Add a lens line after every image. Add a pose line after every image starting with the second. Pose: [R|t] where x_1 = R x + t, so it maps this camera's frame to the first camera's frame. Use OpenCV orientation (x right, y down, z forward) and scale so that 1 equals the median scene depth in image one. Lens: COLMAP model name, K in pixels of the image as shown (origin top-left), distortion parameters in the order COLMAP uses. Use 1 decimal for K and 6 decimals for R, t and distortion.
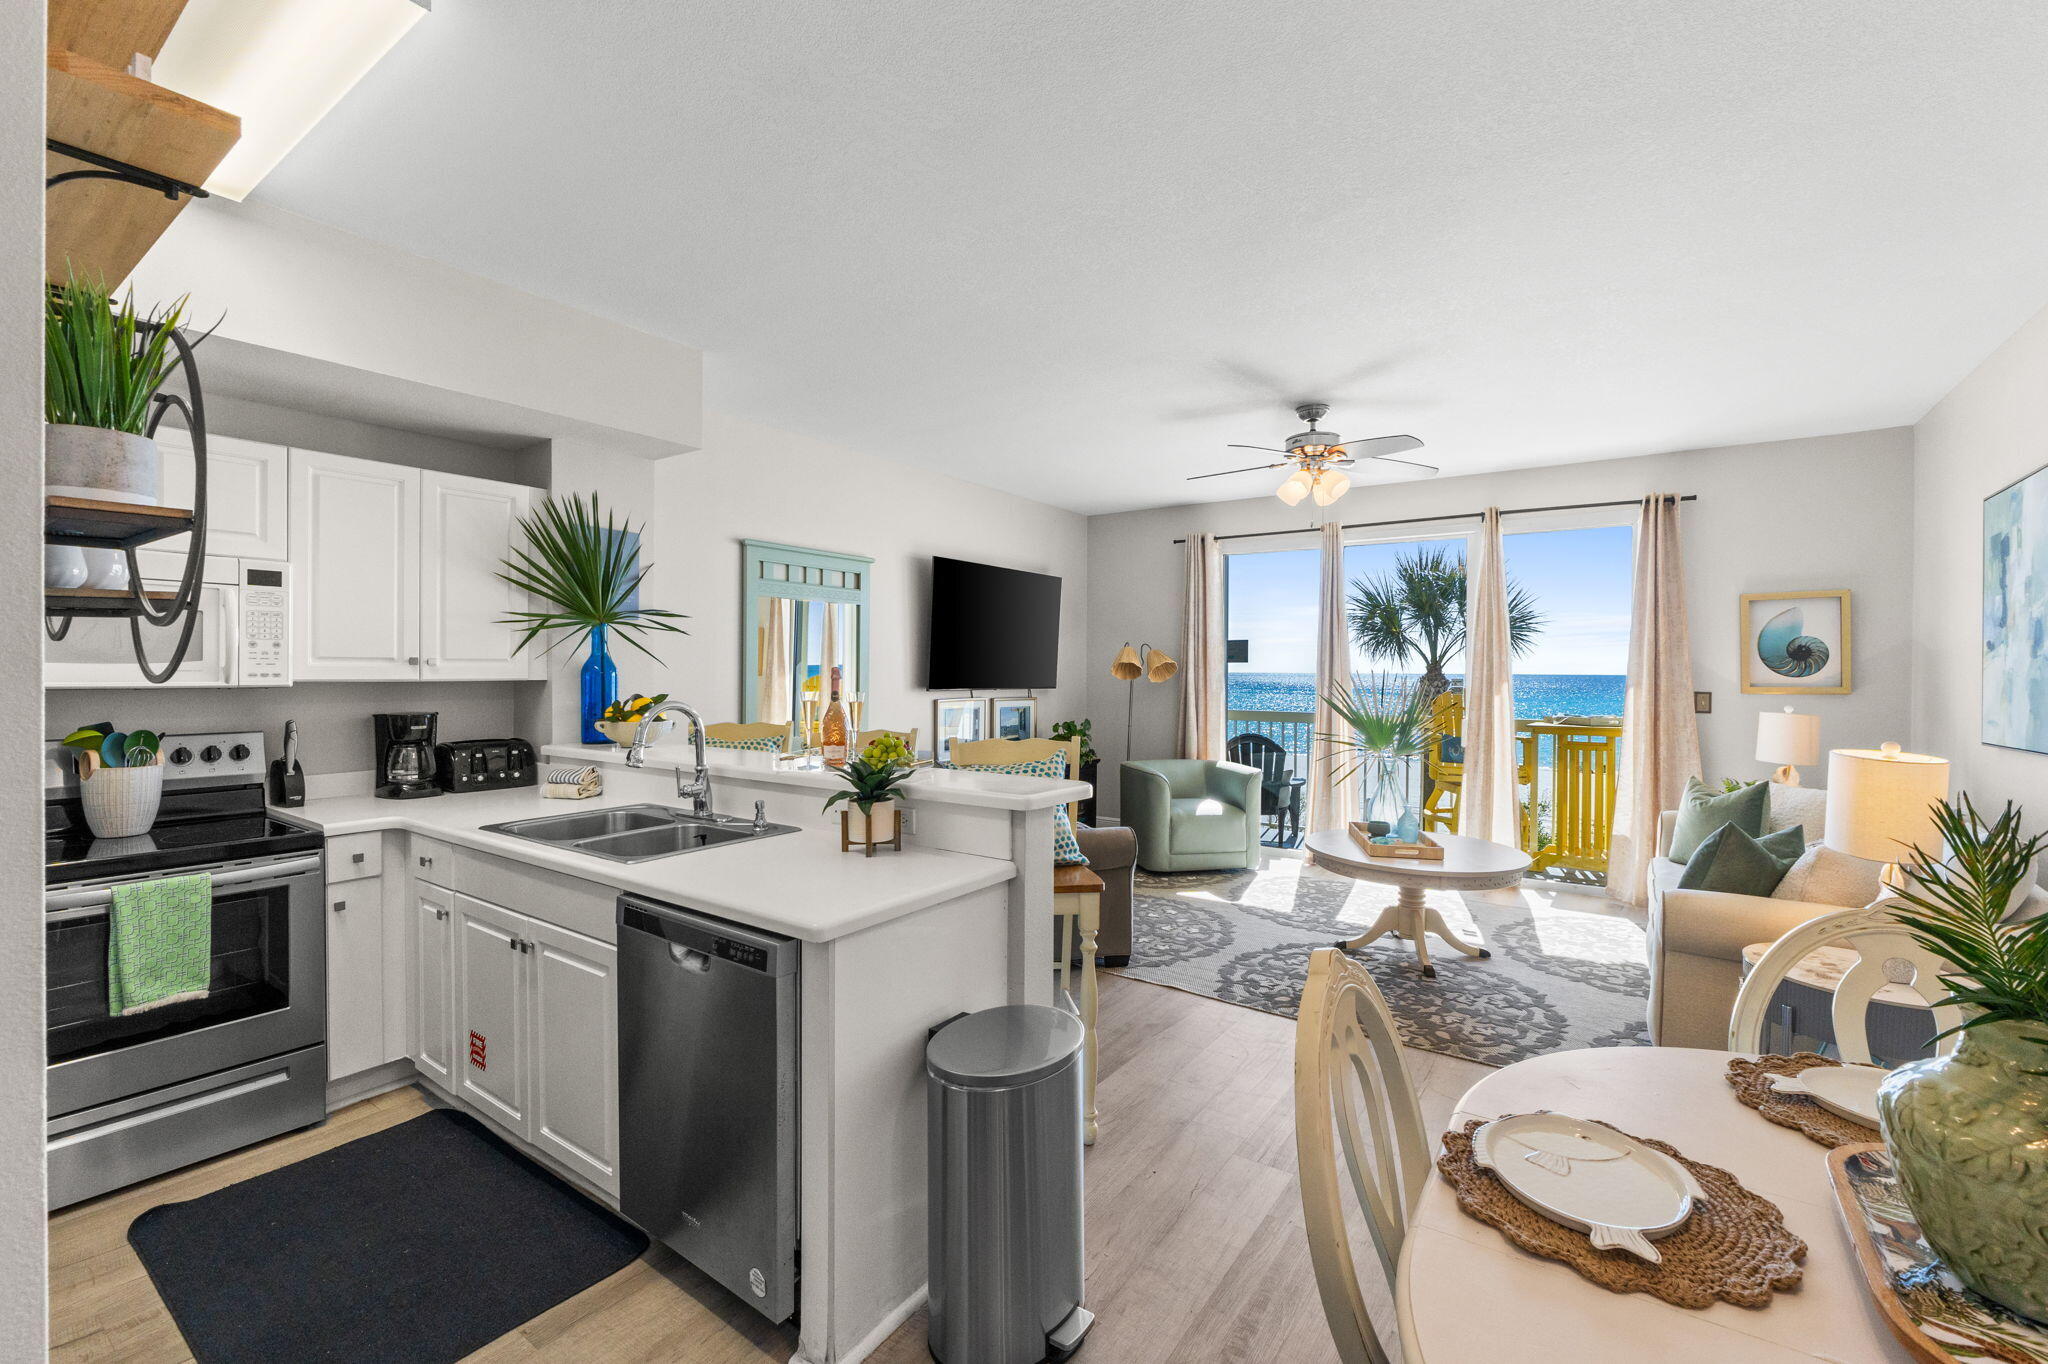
lens RADIAL K [[888.8, 0, 1028.9], [0, 888.8, 670.9], [0, 0, 1]] dist [-0.000503, -0.000937]
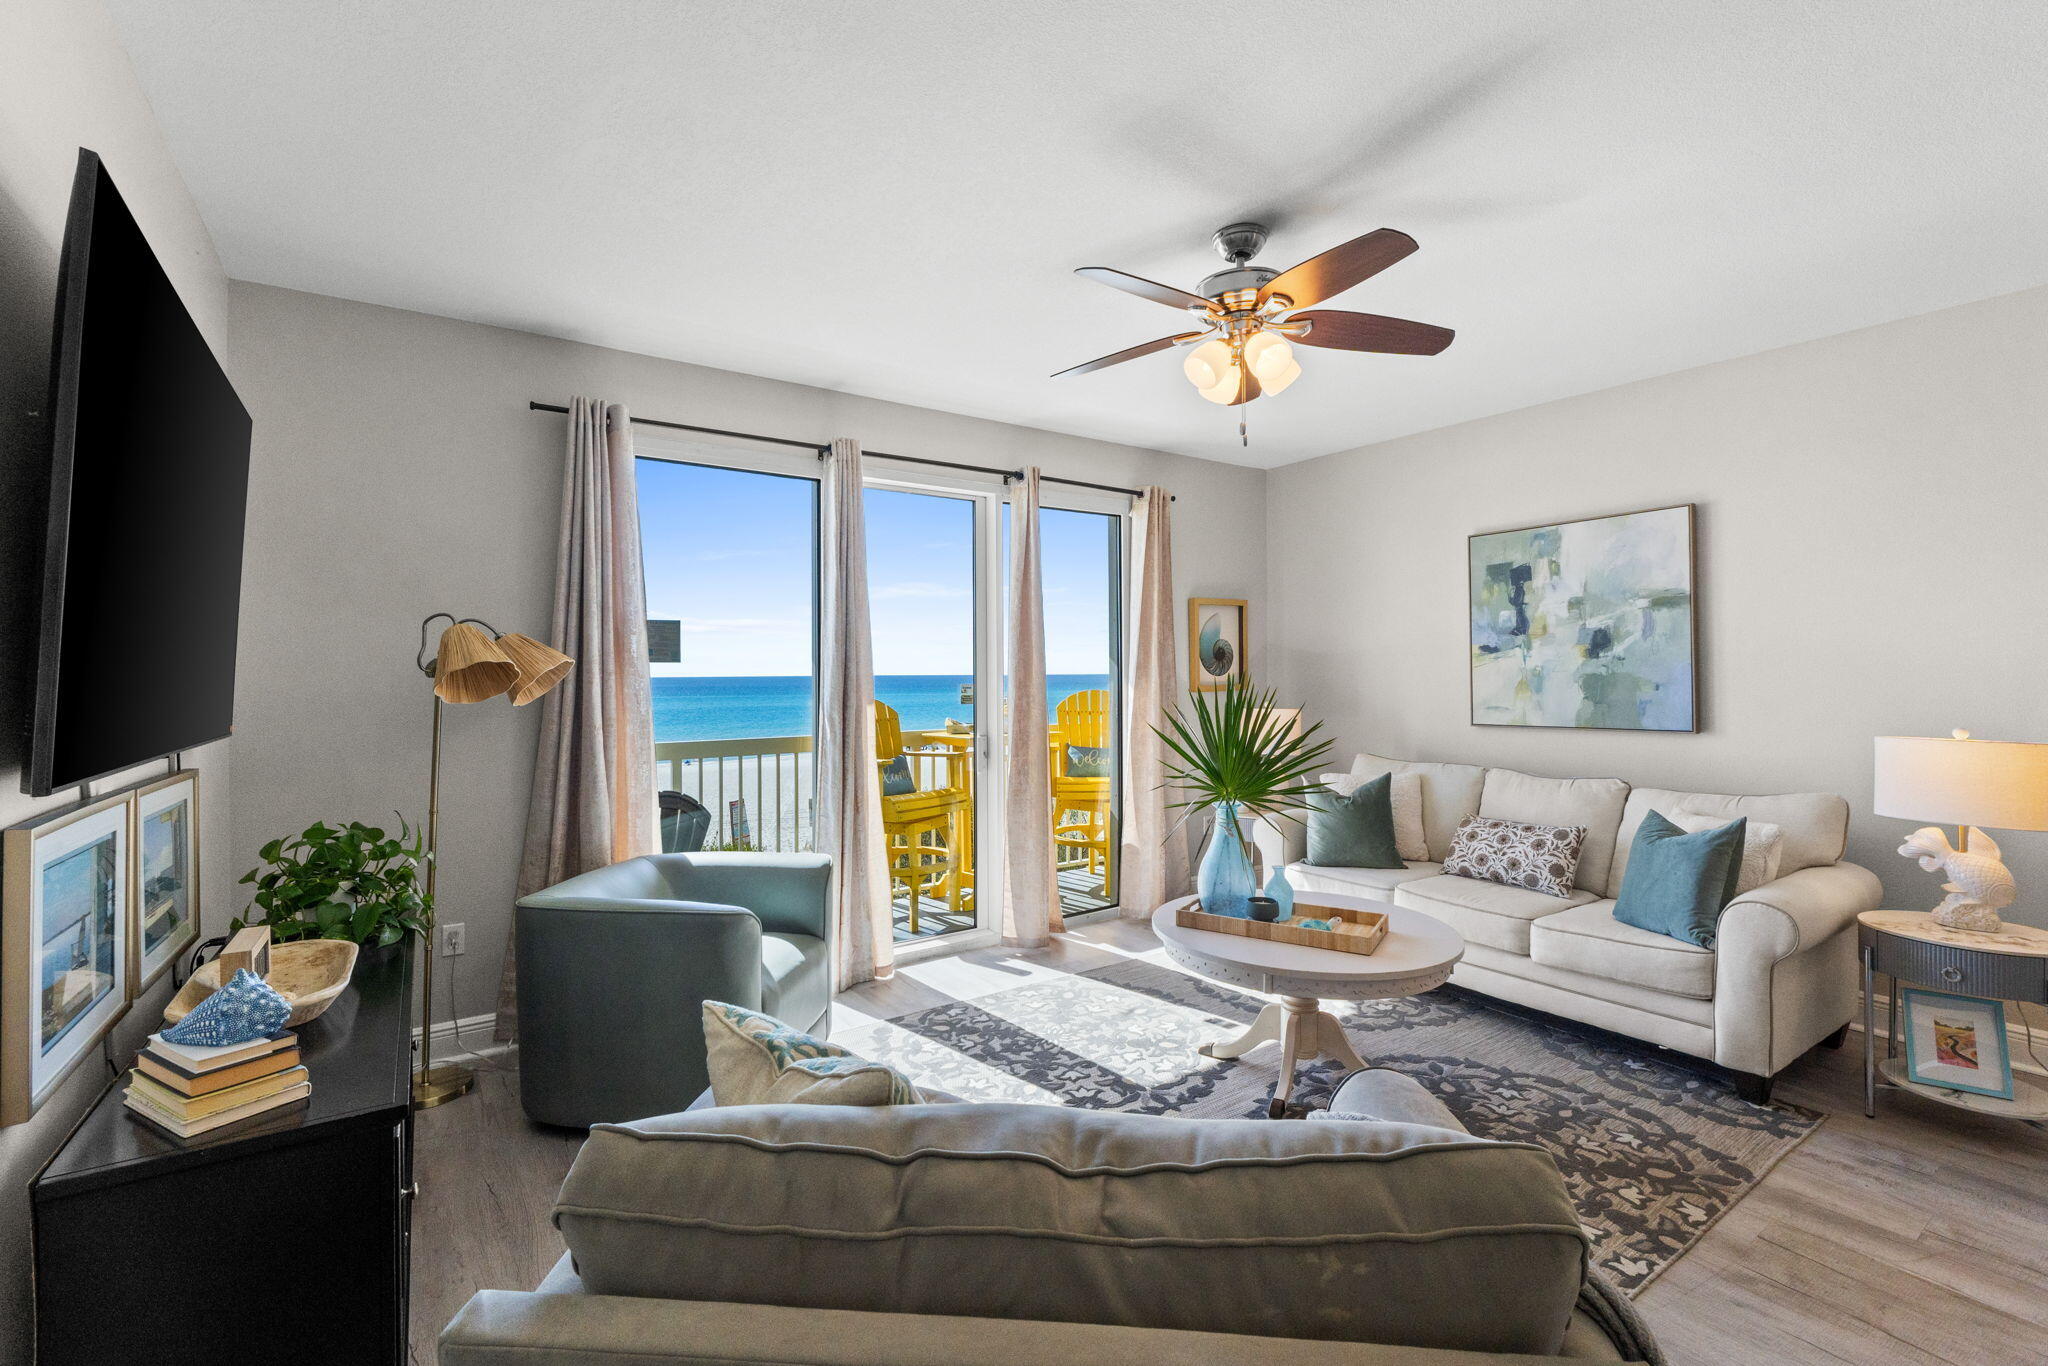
lens RADIAL K [[888.8, 0, 1041.8], [0, 888.8, 670.5], [0, 0, 1]] dist [-0.000503, -0.000937]
pose [[0.341546, -0.005504, 0.939849, -0.219769], [0.010618, 0.999942, 0.001997, -0.004001], [-0.939805, 0.009297, 0.341584, 0.700655]]
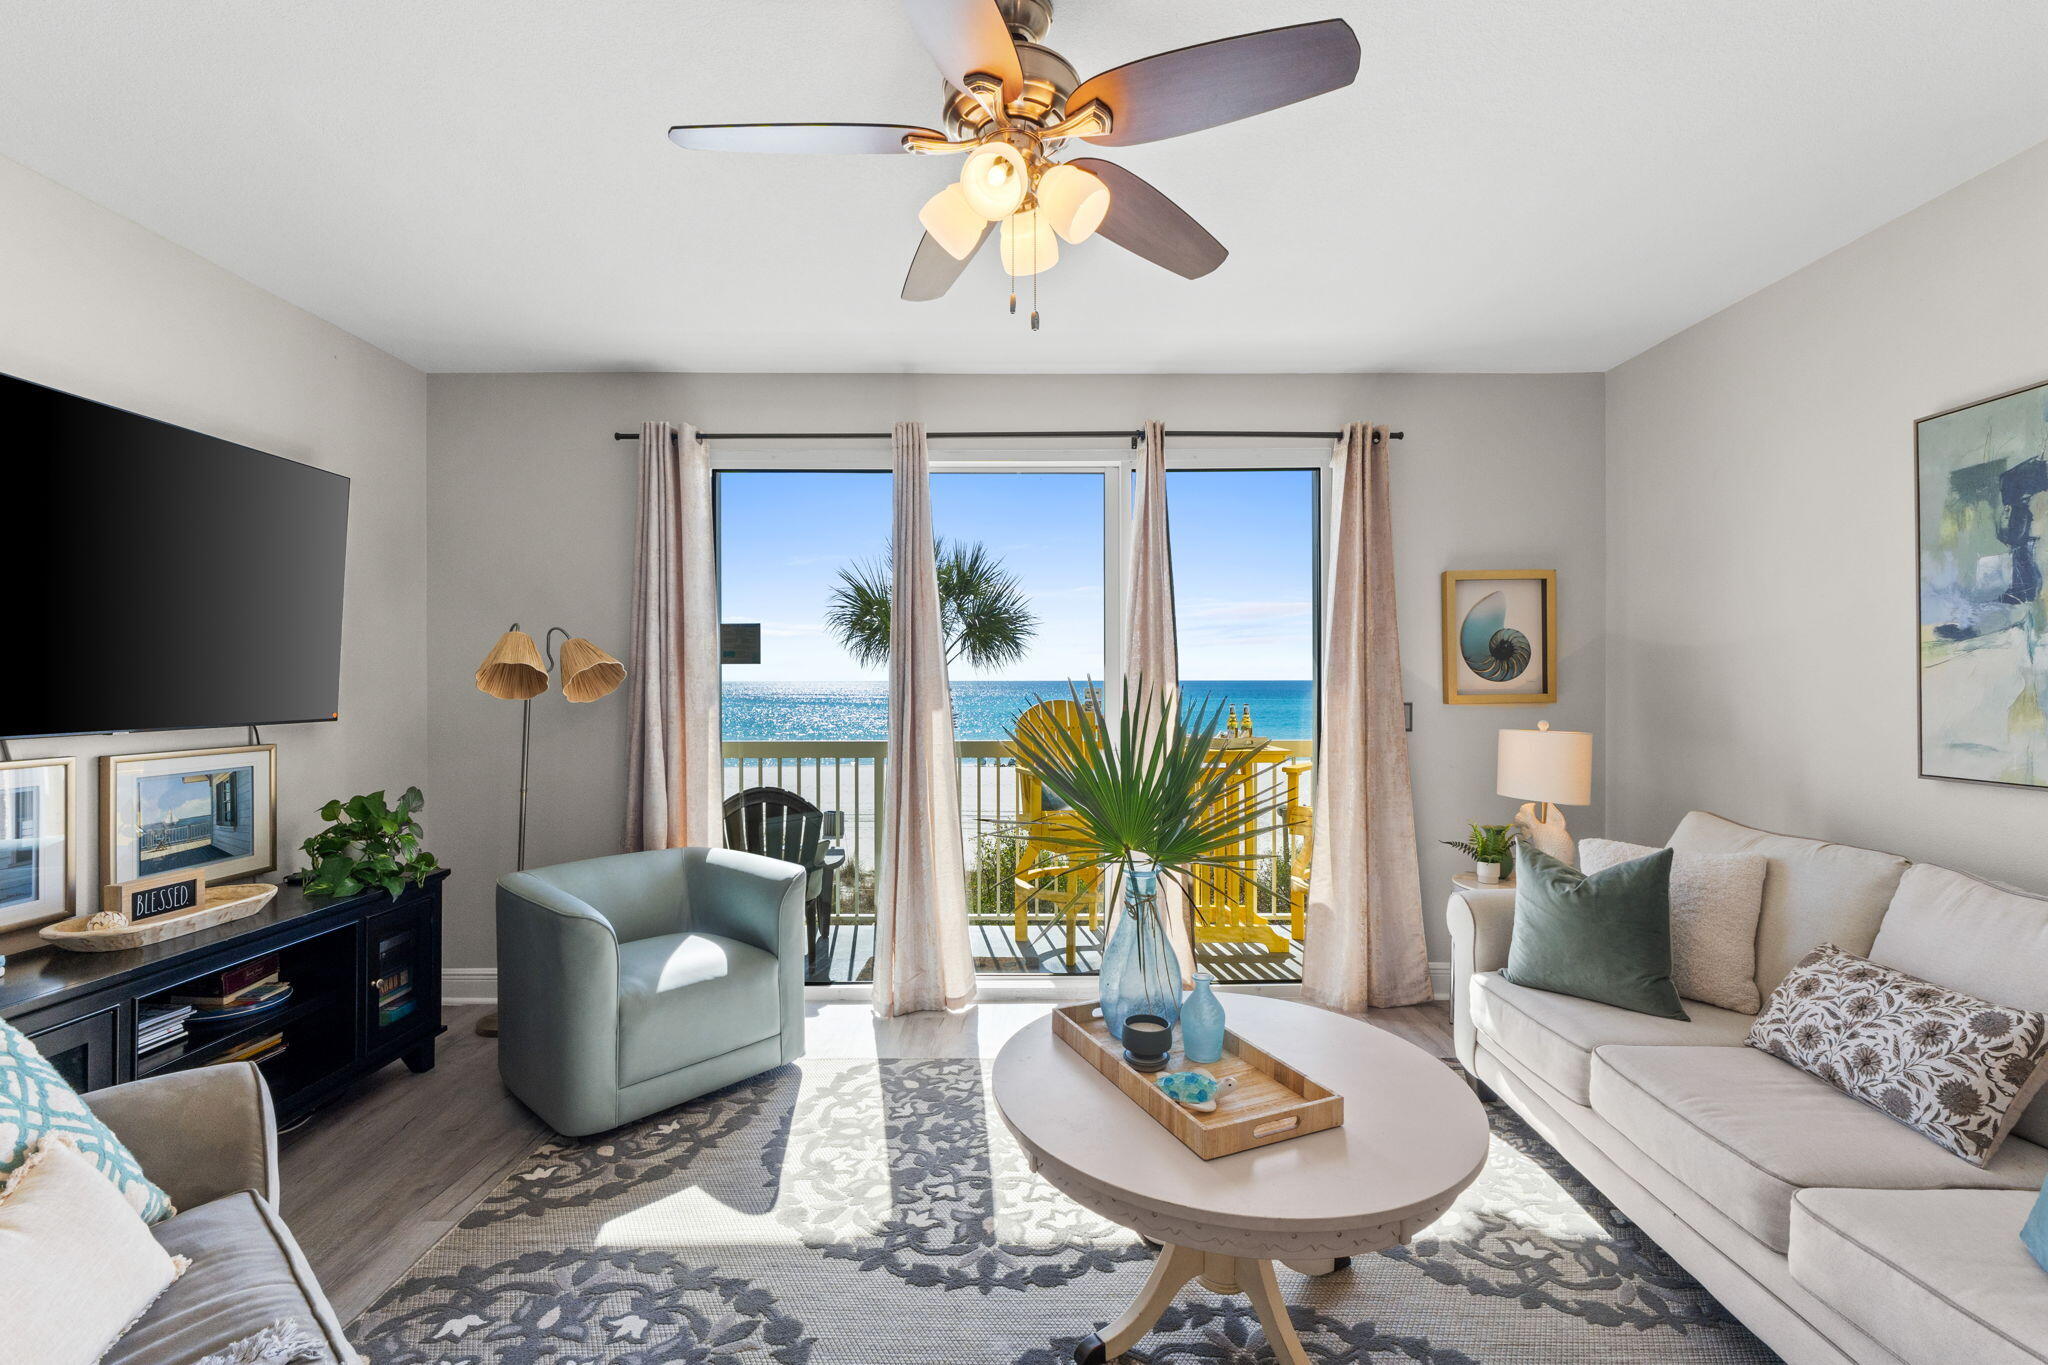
lens RADIAL K [[888.8, 0, 1029.6], [0, 888.8, 675.5], [0, 0, 1]] dist [-0.000503, -0.000937]
pose [[0.818232, -0.004833, 0.574867, 0.071879], [0.007626, 0.999968, -0.002448, 0.000323], [-0.574837, 0.006387, 0.818243, 0.509584]]
